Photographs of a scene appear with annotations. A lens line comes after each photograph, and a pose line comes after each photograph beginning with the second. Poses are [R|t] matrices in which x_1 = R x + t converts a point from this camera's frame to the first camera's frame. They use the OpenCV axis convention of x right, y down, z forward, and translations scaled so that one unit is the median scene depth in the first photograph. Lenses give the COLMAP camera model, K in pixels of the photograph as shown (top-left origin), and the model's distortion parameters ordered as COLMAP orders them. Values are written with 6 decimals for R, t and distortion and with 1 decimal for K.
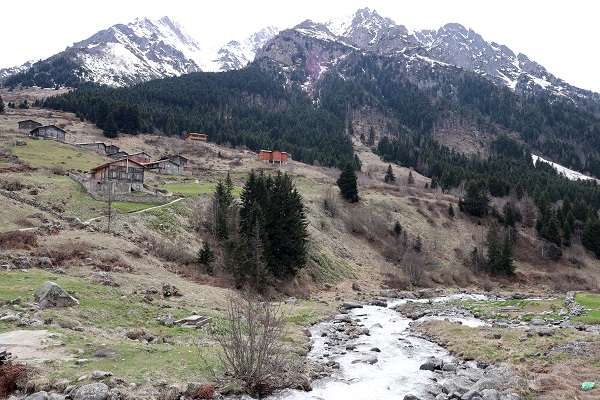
lens RADIAL K [[415.9, 0, 300.0], [0, 415.9, 200.0], [0, 0, 1]] dist [-0.102387, 0.092855]
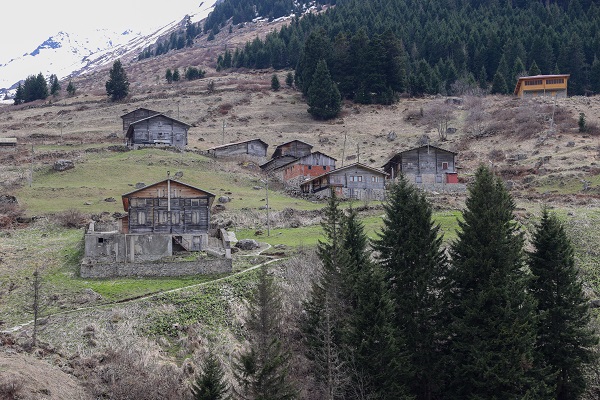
lens RADIAL K [[1145.4, 0, 300.0], [0, 1145.4, 200.0], [0, 0, 1]] dist [0.186857, -0.353664]
pose [[0.812480, -0.098847, -0.574548, 0.126911], [0.072746, 0.995008, -0.068313, 0.005336], [0.578433, 0.013706, 0.815615, 0.018697]]
